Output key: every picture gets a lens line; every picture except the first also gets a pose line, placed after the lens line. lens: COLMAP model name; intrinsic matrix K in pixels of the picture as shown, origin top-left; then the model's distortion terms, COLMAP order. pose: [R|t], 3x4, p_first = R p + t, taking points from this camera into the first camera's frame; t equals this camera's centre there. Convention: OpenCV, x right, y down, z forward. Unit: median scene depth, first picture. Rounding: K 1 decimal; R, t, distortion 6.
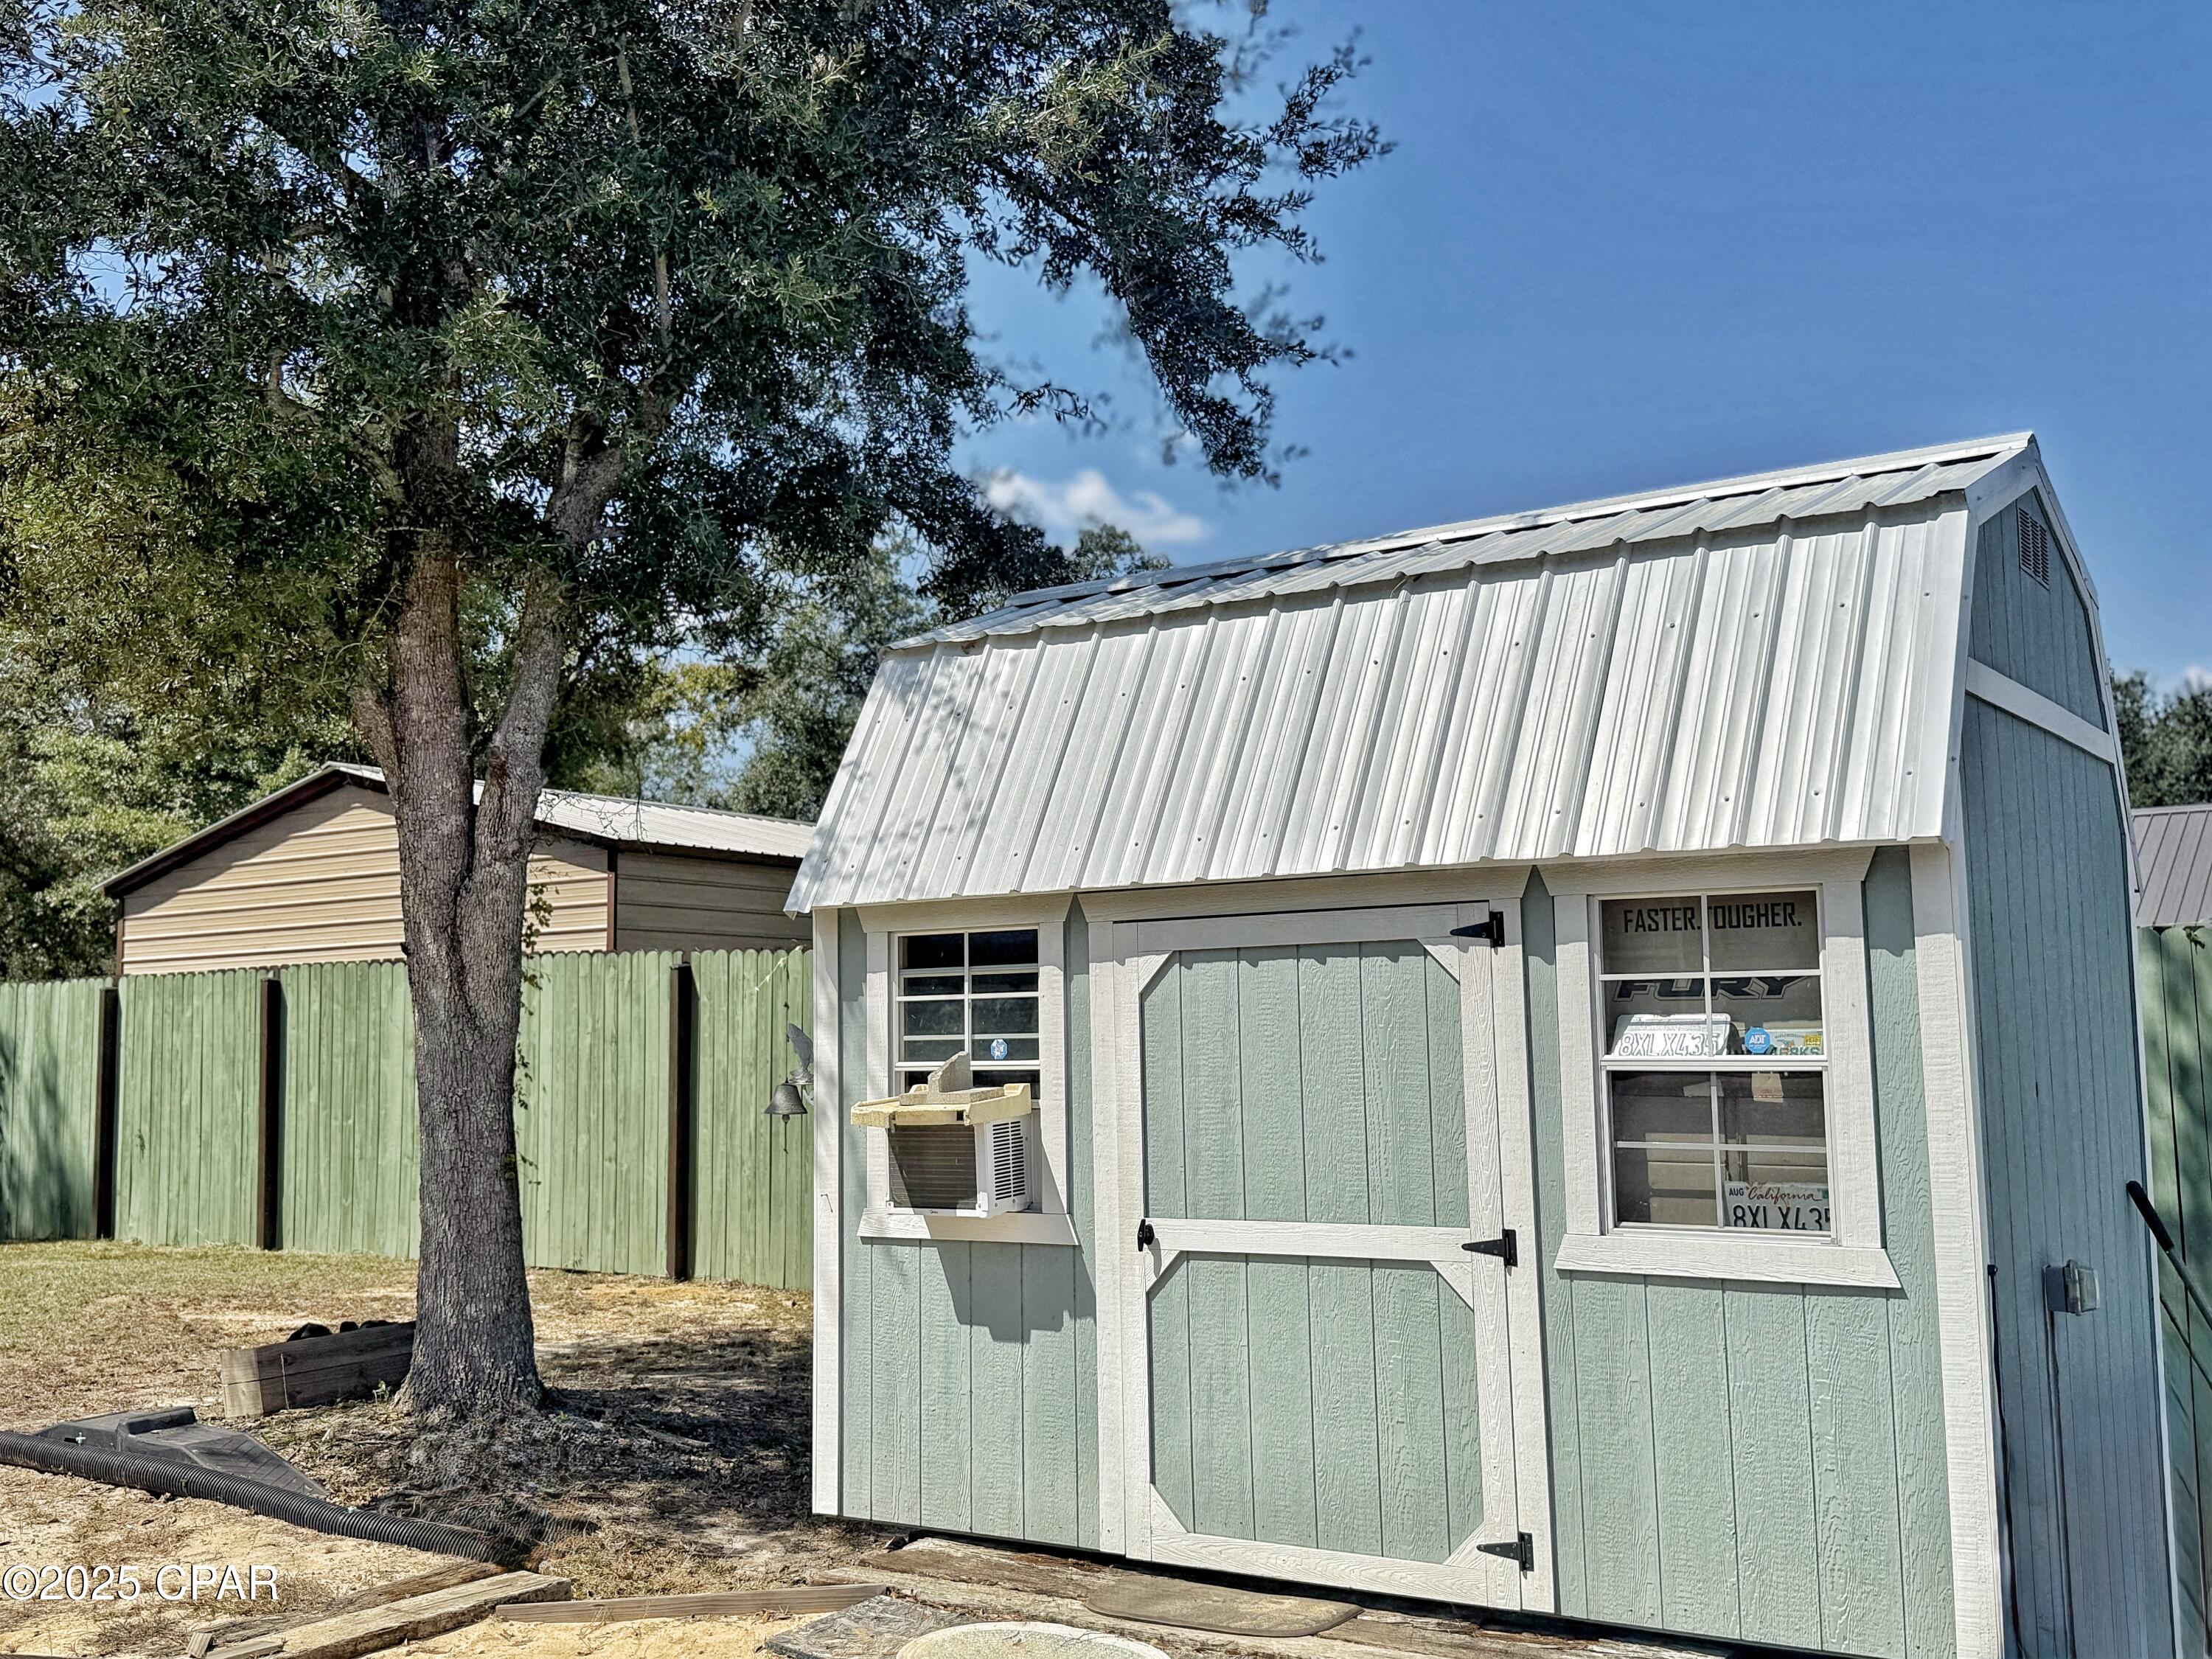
lens RADIAL K [[2197.4, 0, 1098.1], [0, 2197.4, 830.9], [0, 0, 1]] dist [0.096904, 0.000000]
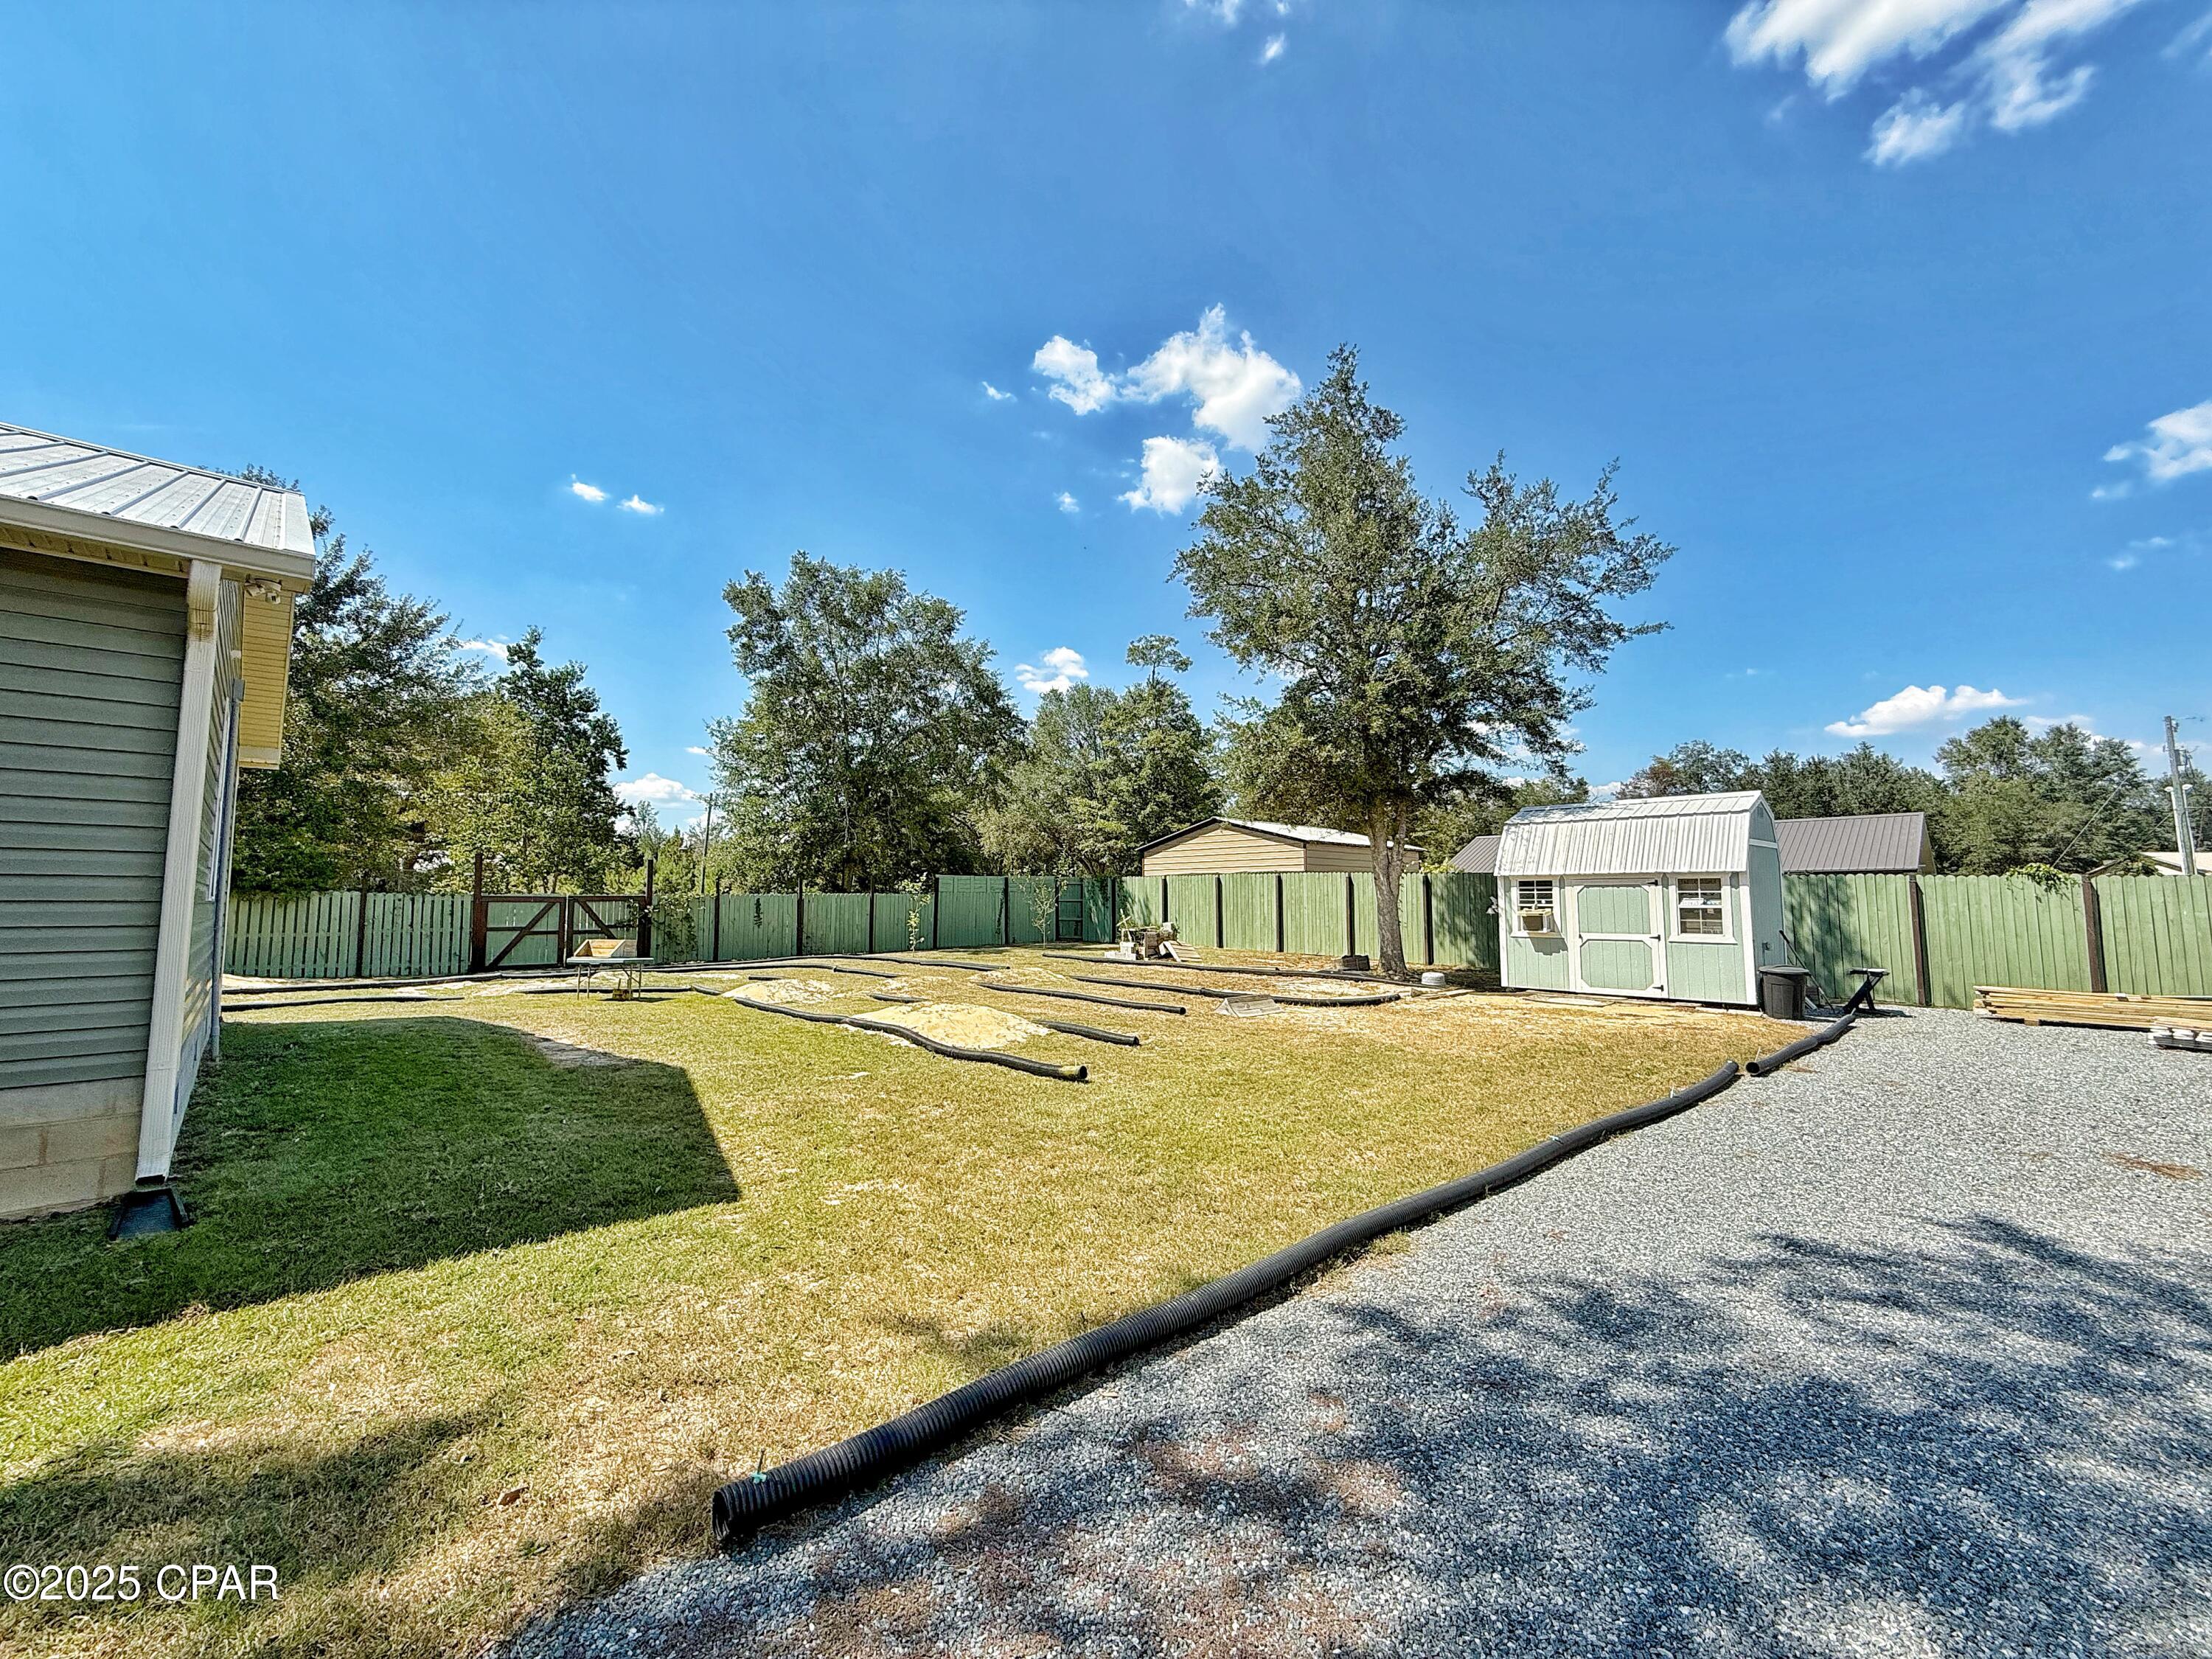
lens RADIAL K [[882.2, 0, 1105.0], [0, 882.2, 830.2], [0, 0, 1]] dist [-0.001302, 0.000193]
pose [[0.976324, -0.003076, -0.216291, -0.666625], [0.008772, 0.999639, 0.025378, -0.151528], [0.216135, -0.026675, 0.975999, -1.426487]]
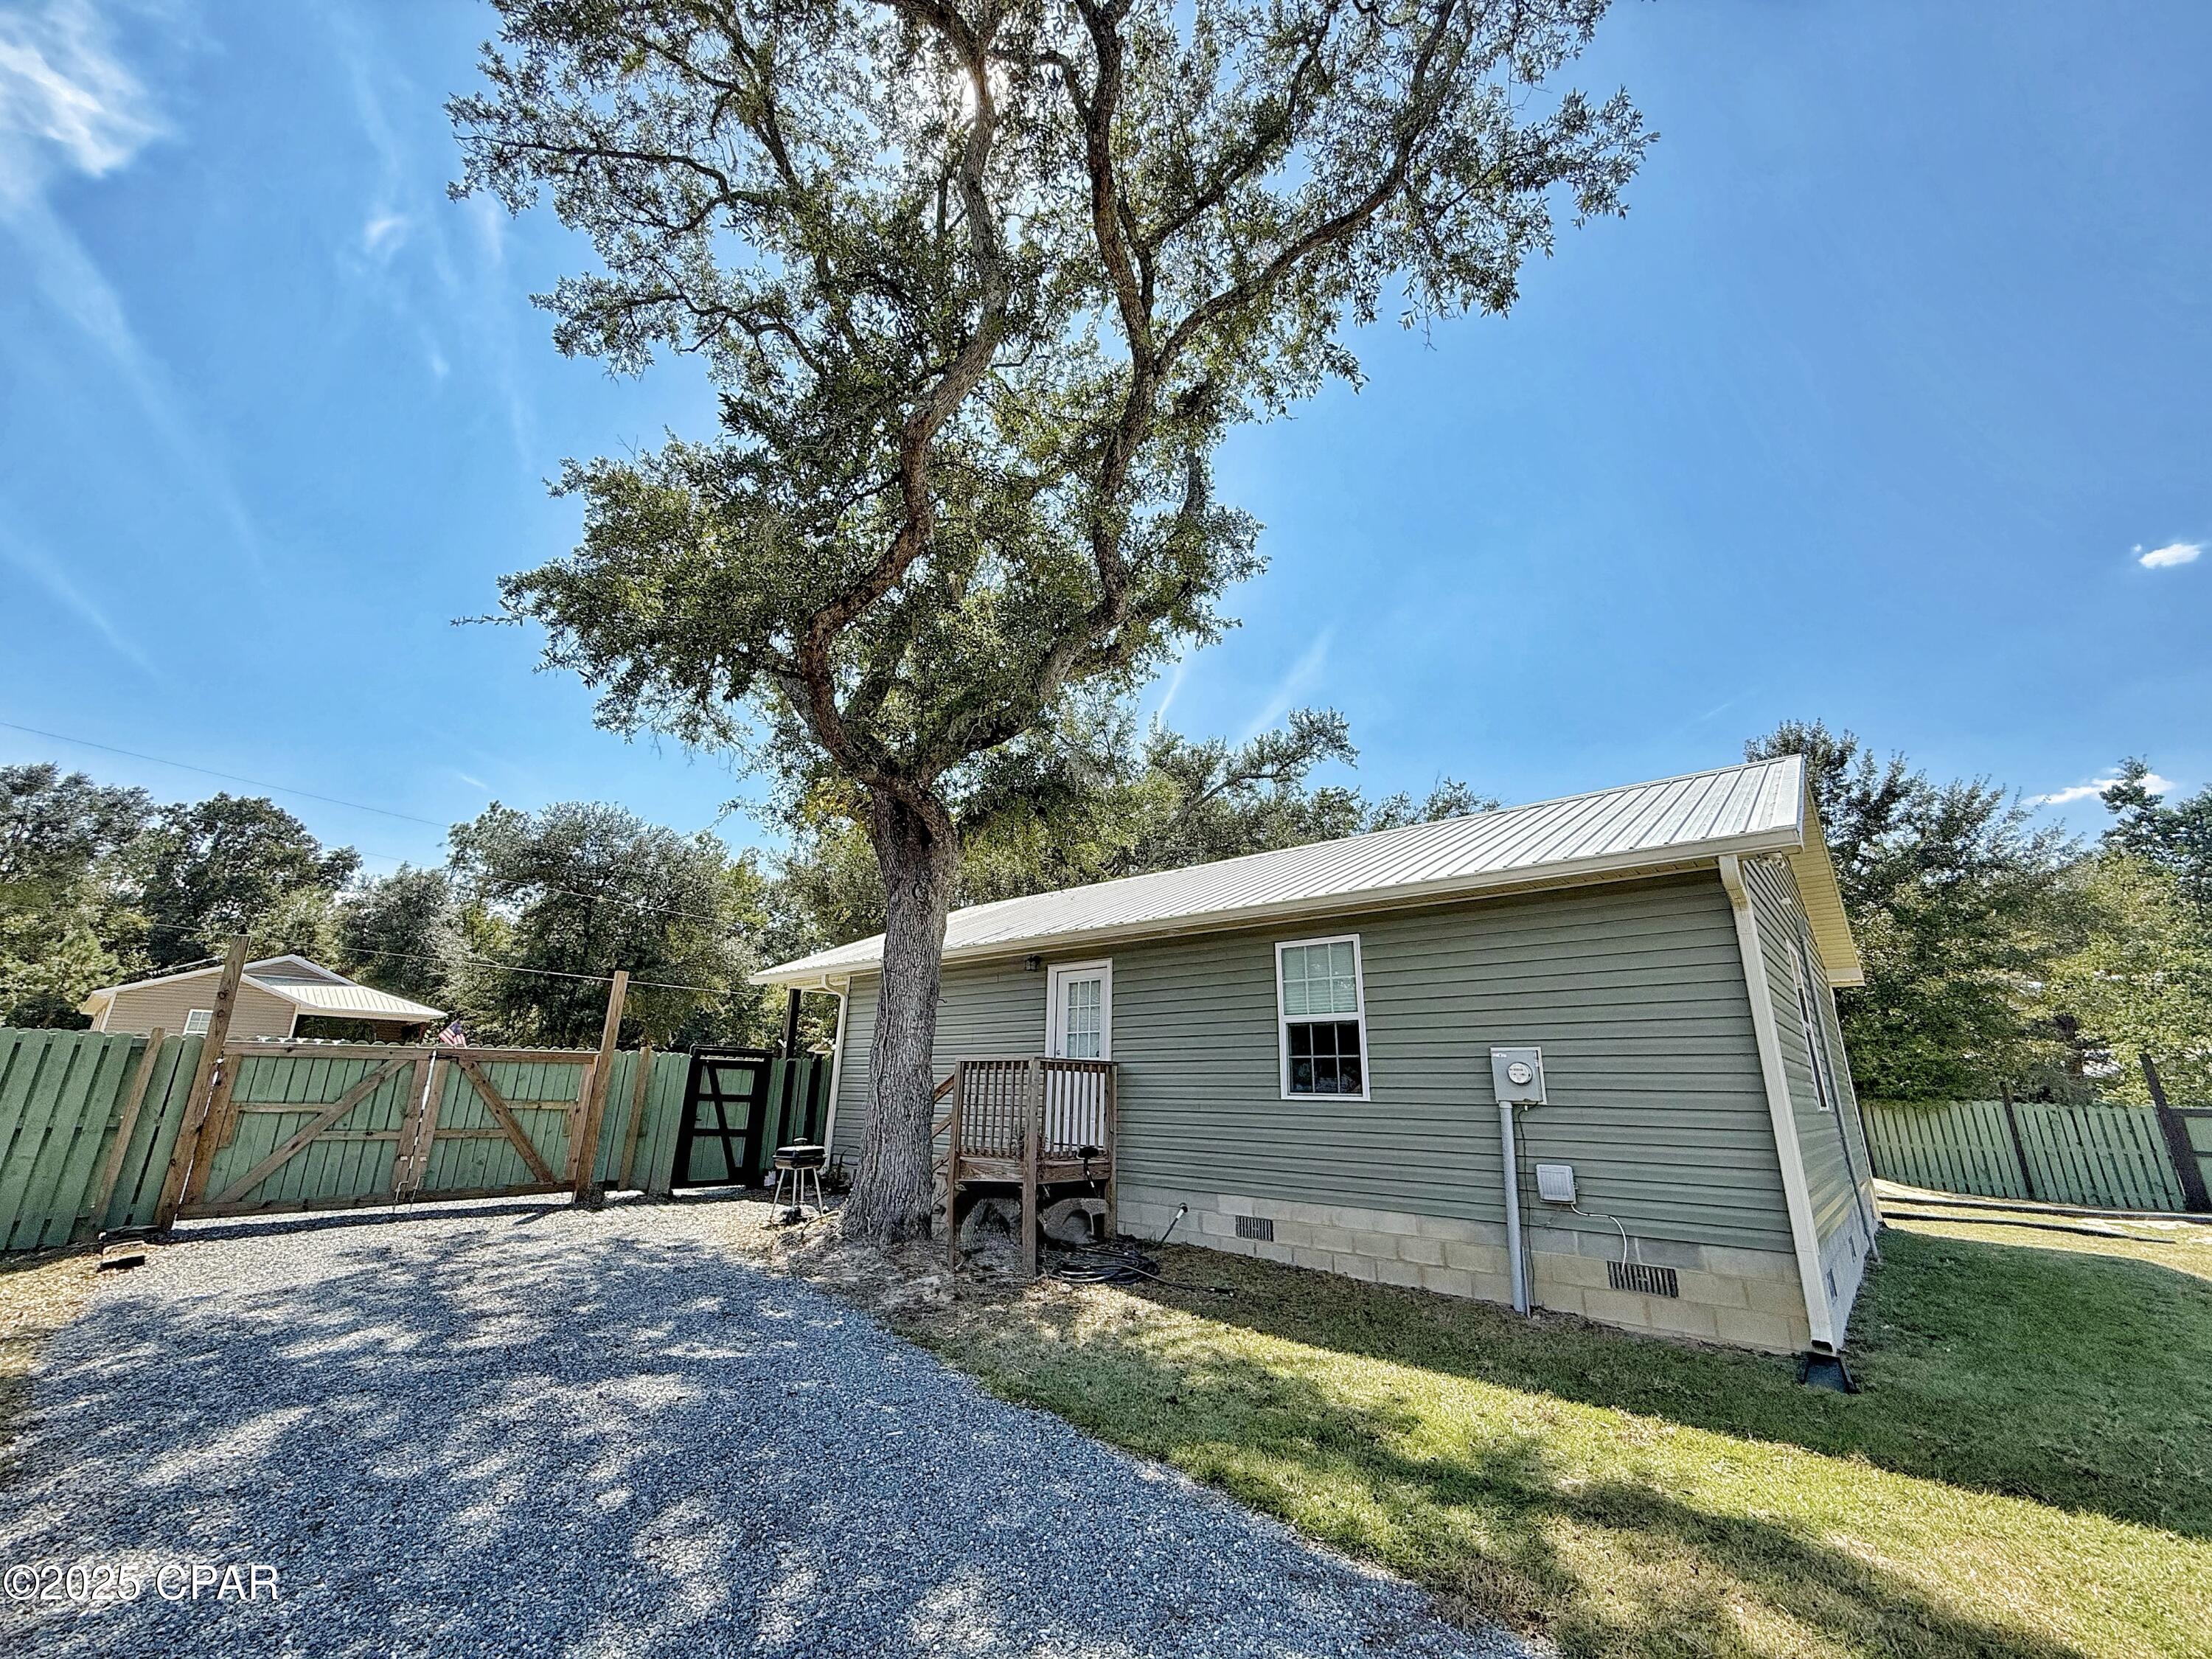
lens RADIAL K [[882.2, 0, 1094.3], [0, 882.2, 827.5], [0, 0, 1]] dist [-0.001302, 0.000193]
pose [[-0.143694, -0.273638, -0.951038, -0.487246], [0.086685, 0.953837, -0.287541, -0.162972], [0.985818, -0.123759, -0.113340, -1.463647]]
